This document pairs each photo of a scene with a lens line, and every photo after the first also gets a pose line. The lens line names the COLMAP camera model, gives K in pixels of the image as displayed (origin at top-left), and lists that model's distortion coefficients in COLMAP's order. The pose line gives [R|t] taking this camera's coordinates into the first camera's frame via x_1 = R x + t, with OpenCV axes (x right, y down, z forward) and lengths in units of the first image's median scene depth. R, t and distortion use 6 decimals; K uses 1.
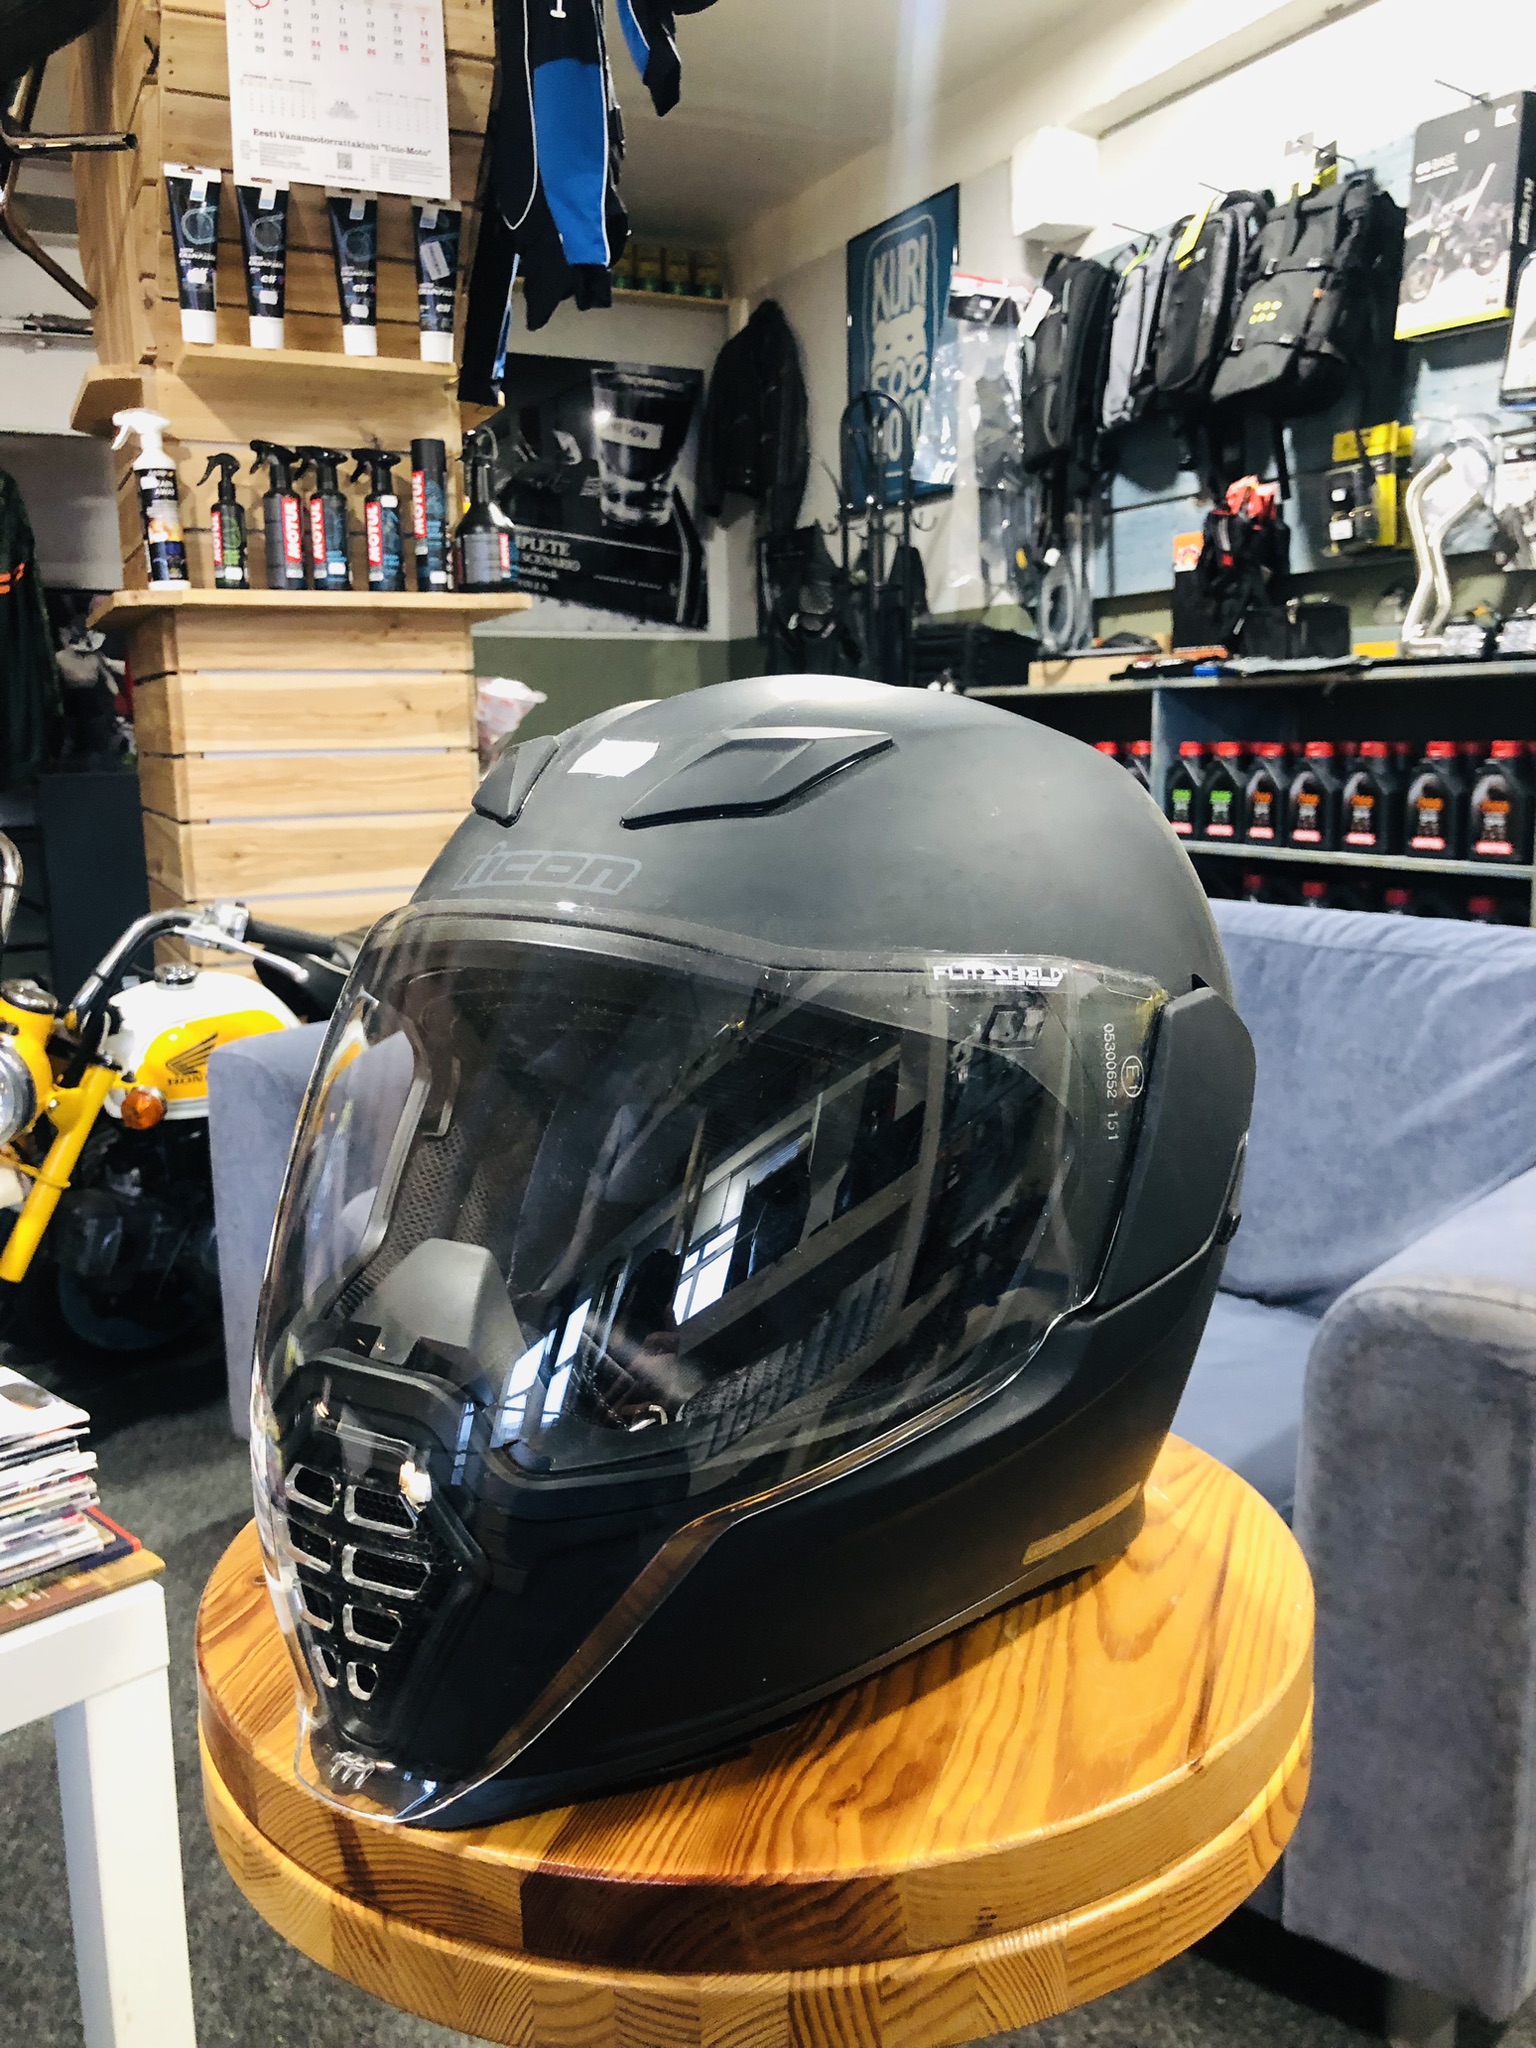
lens RADIAL K [[1696.7, 0, 777.2], [0, 1696.7, 1021.4], [0, 0, 1]] dist [0.000670, 0.000718]
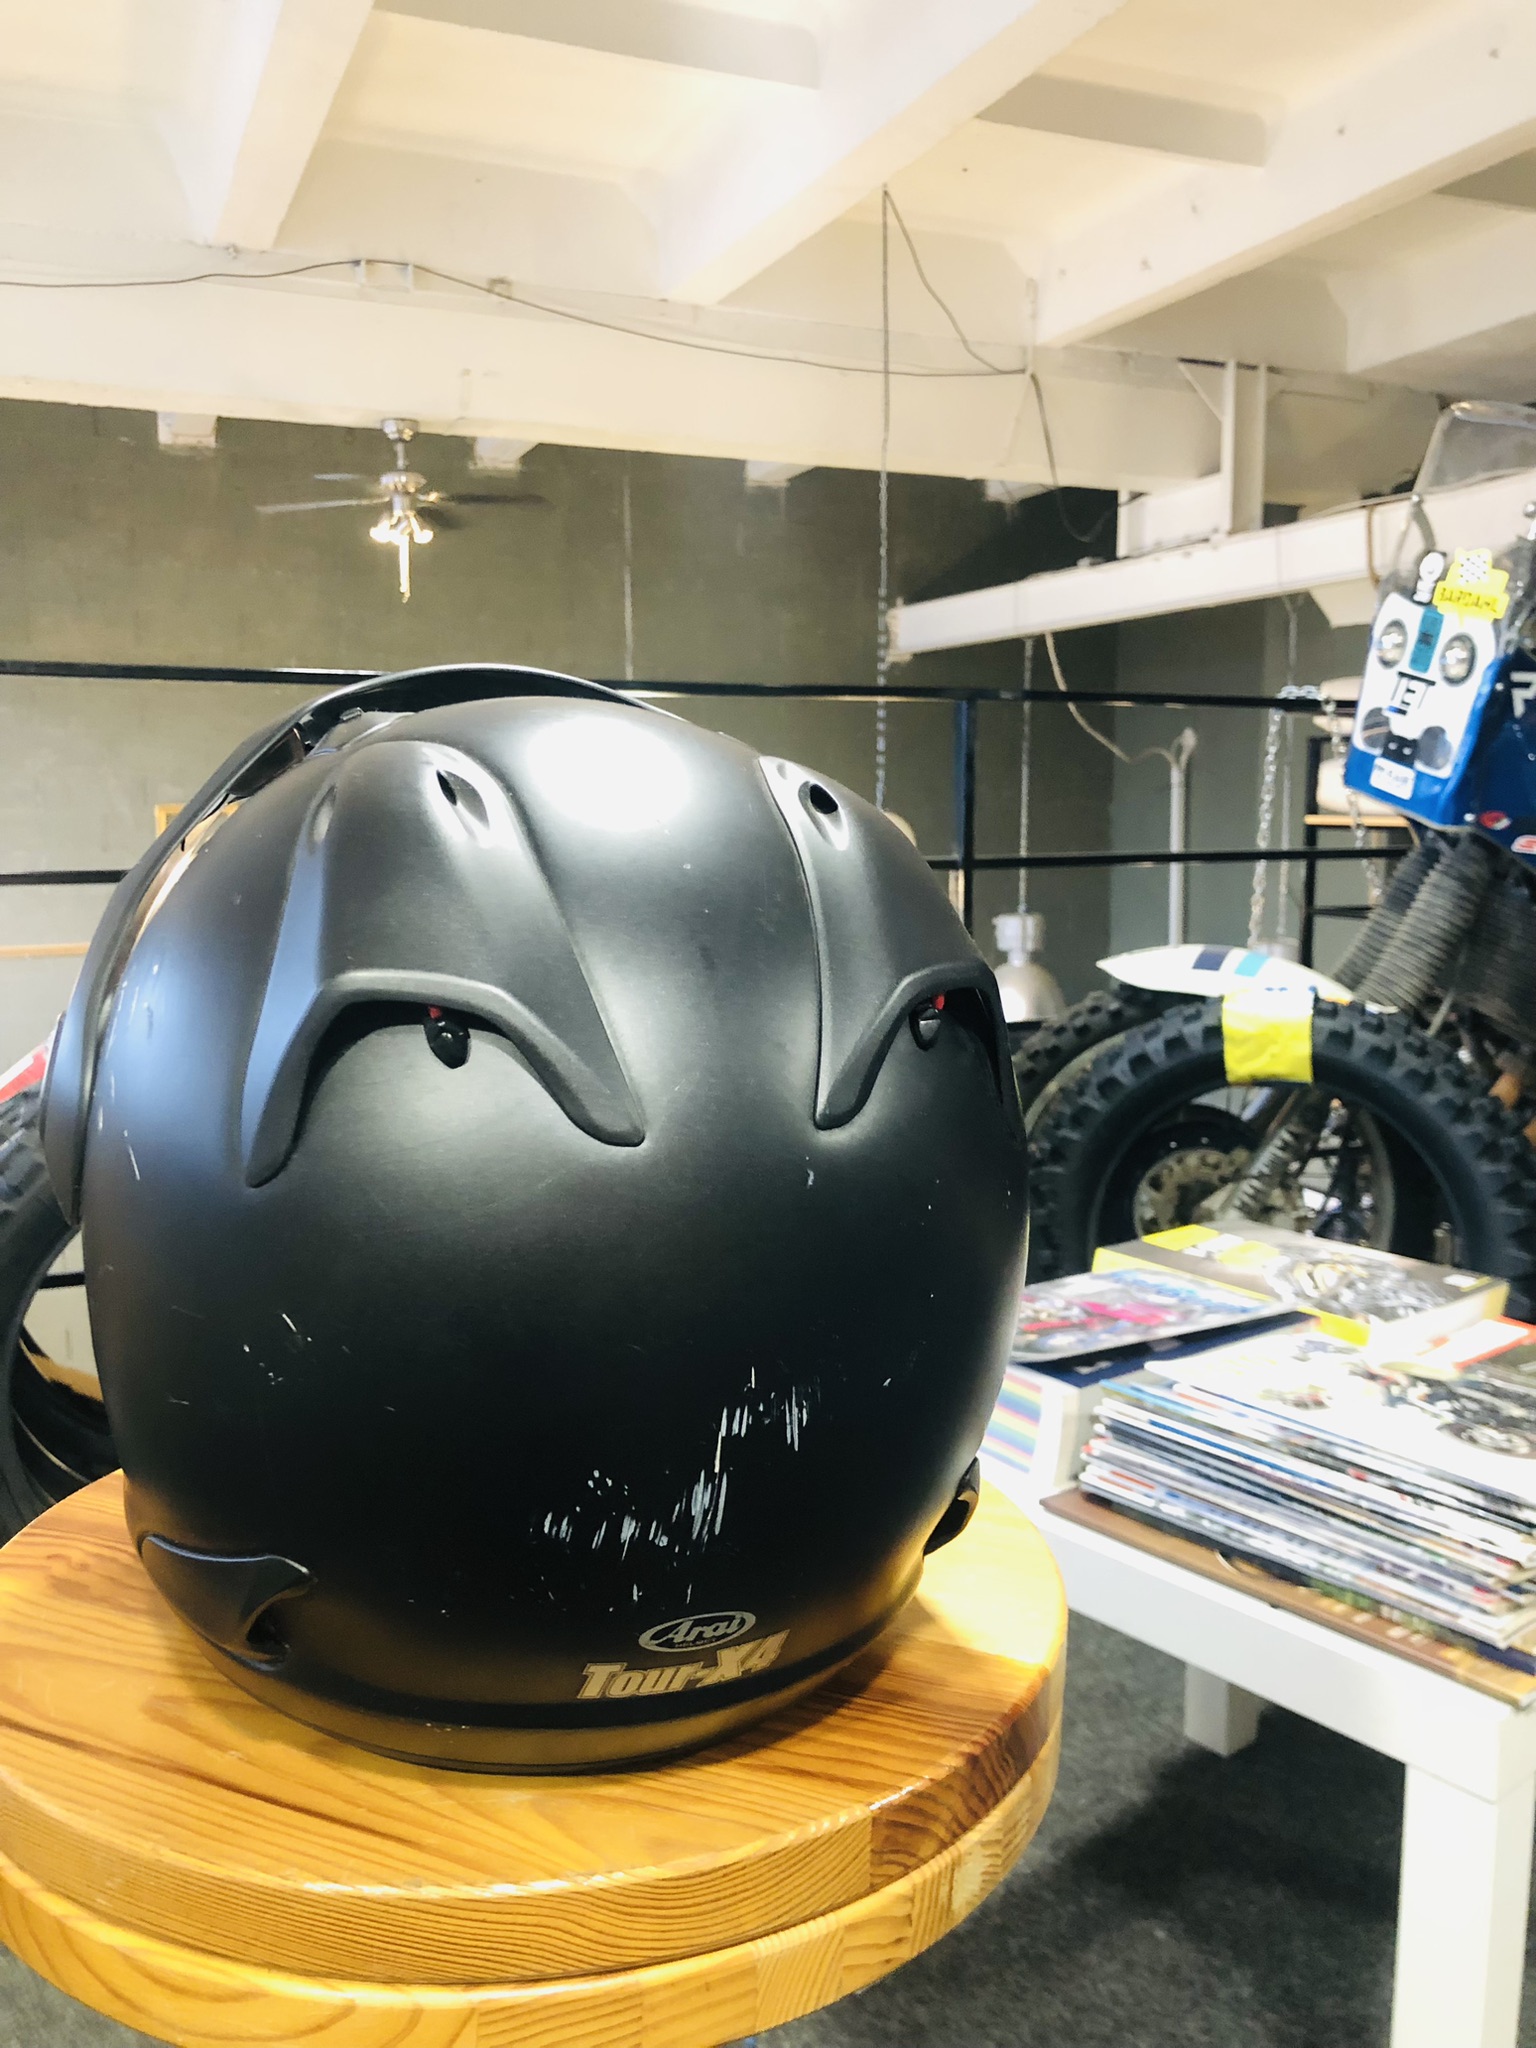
lens RADIAL K [[1696.7, 0, 765.9], [0, 1696.7, 1014.3], [0, 0, 1]] dist [0.000670, 0.000718]
pose [[-0.086116, 0.141590, -0.986173, 0.189397], [-0.159619, 0.975102, 0.153939, -0.038312], [0.983415, 0.170668, -0.061371, 0.234986]]
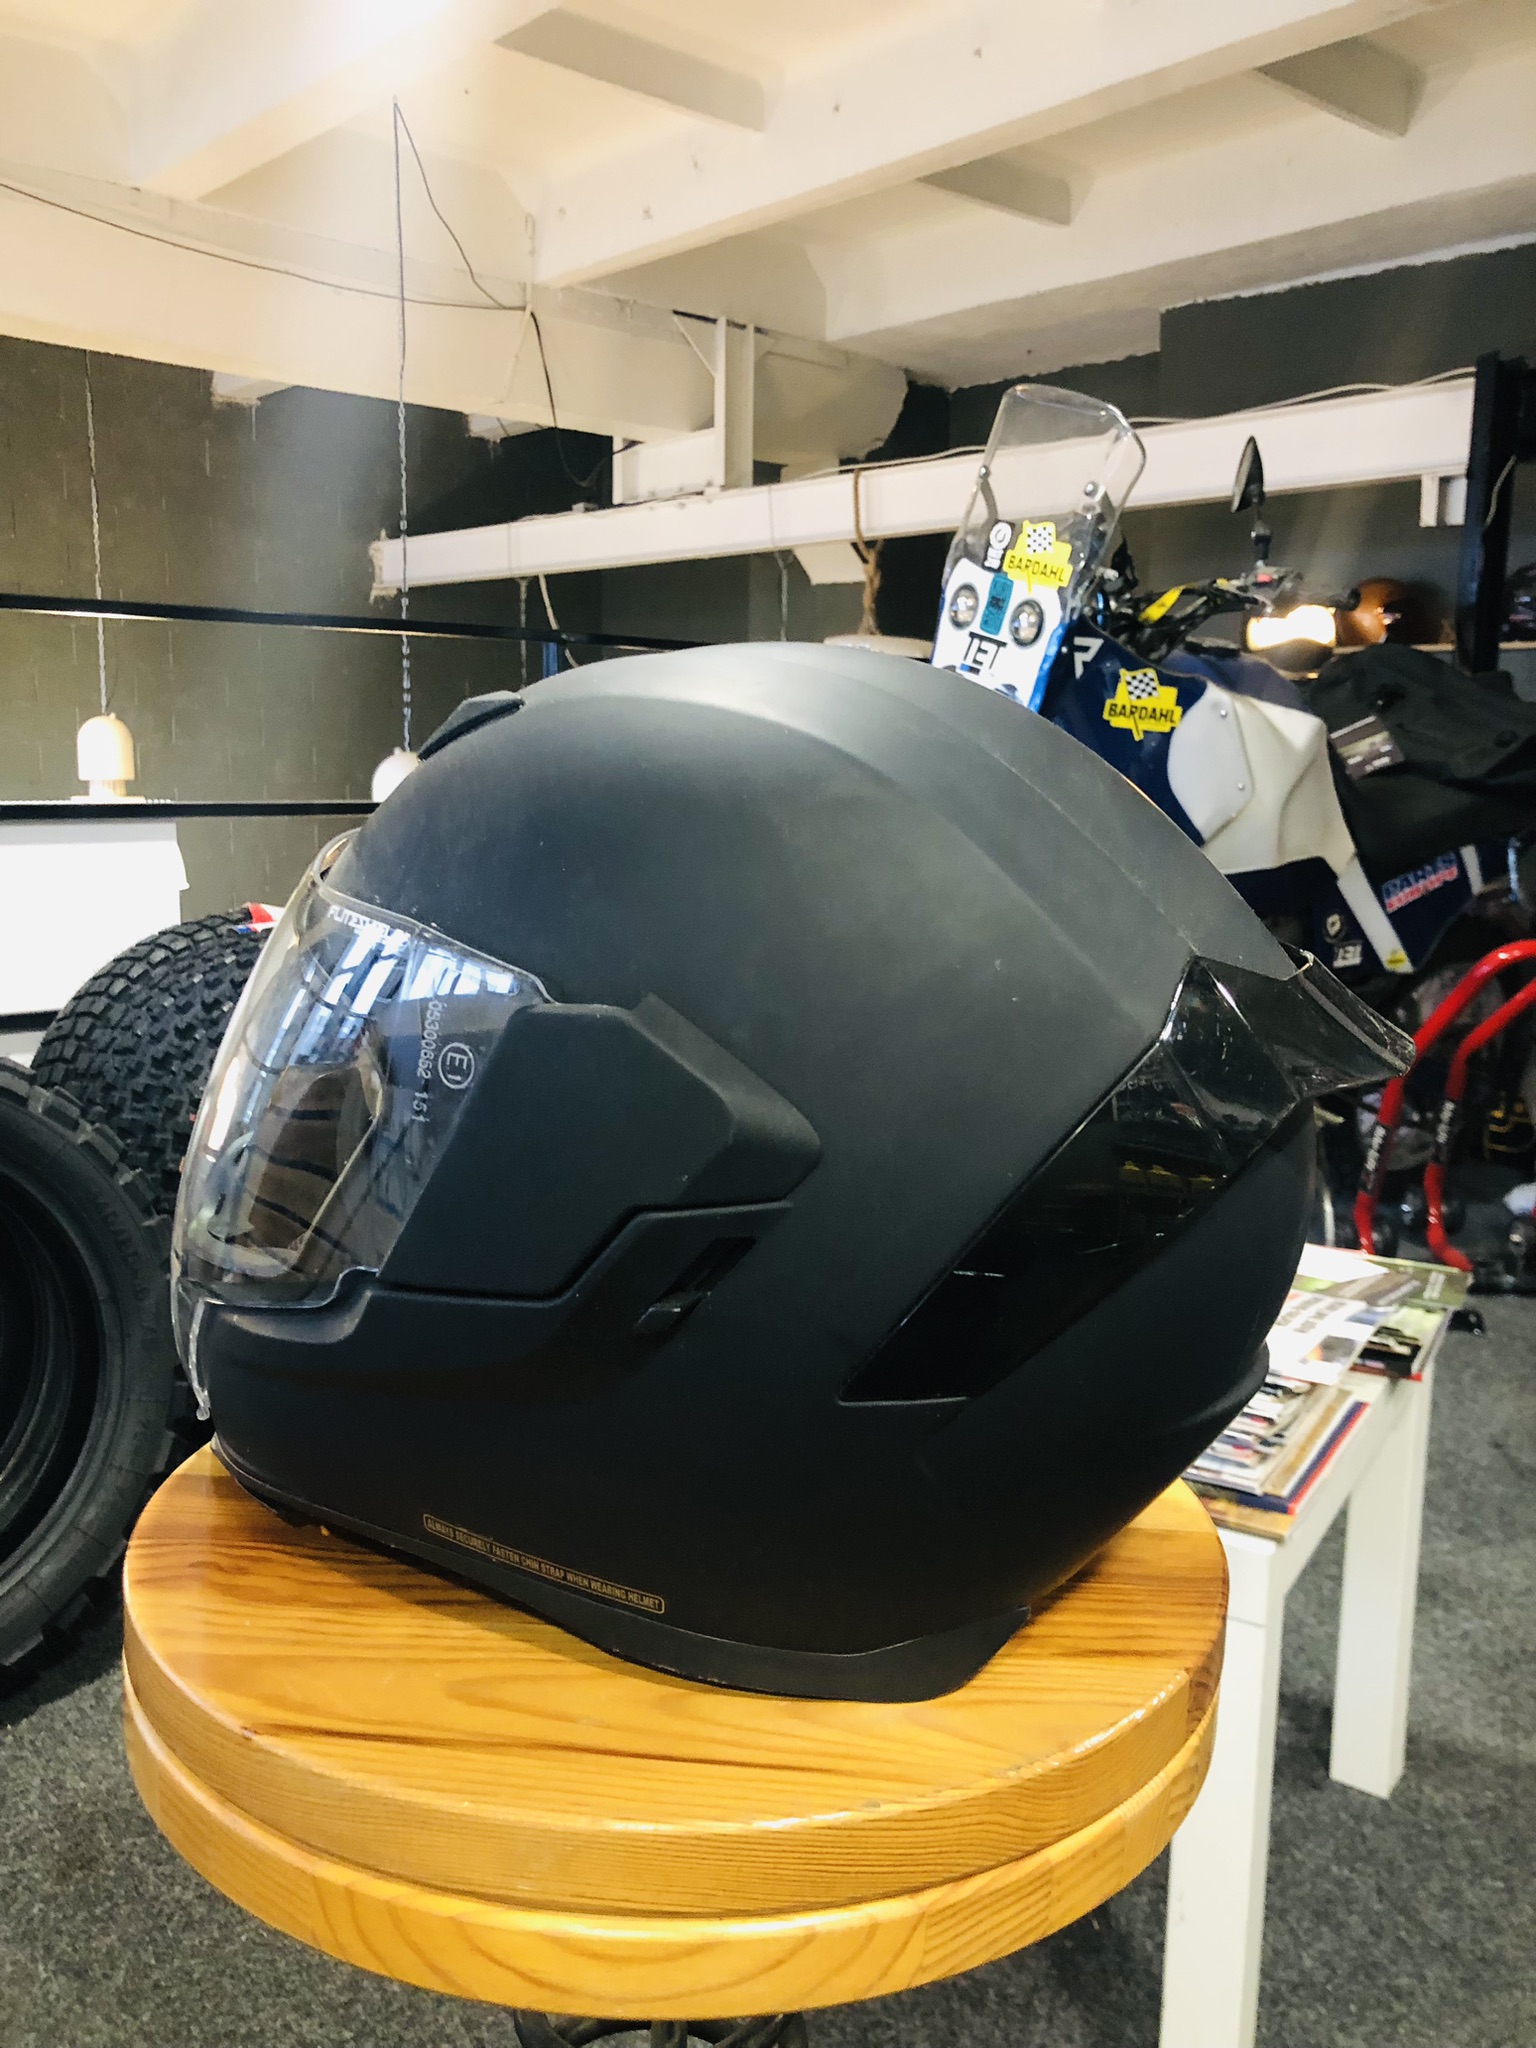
lens RADIAL K [[1696.7, 0, 778.3], [0, 1696.7, 1013.8], [0, 0, 1]] dist [0.000670, 0.000718]
pose [[0.240644, 0.171209, -0.955394, 0.187628], [-0.179891, 0.975134, 0.129435, -0.023898], [0.953797, 0.140719, 0.265459, 0.151331]]
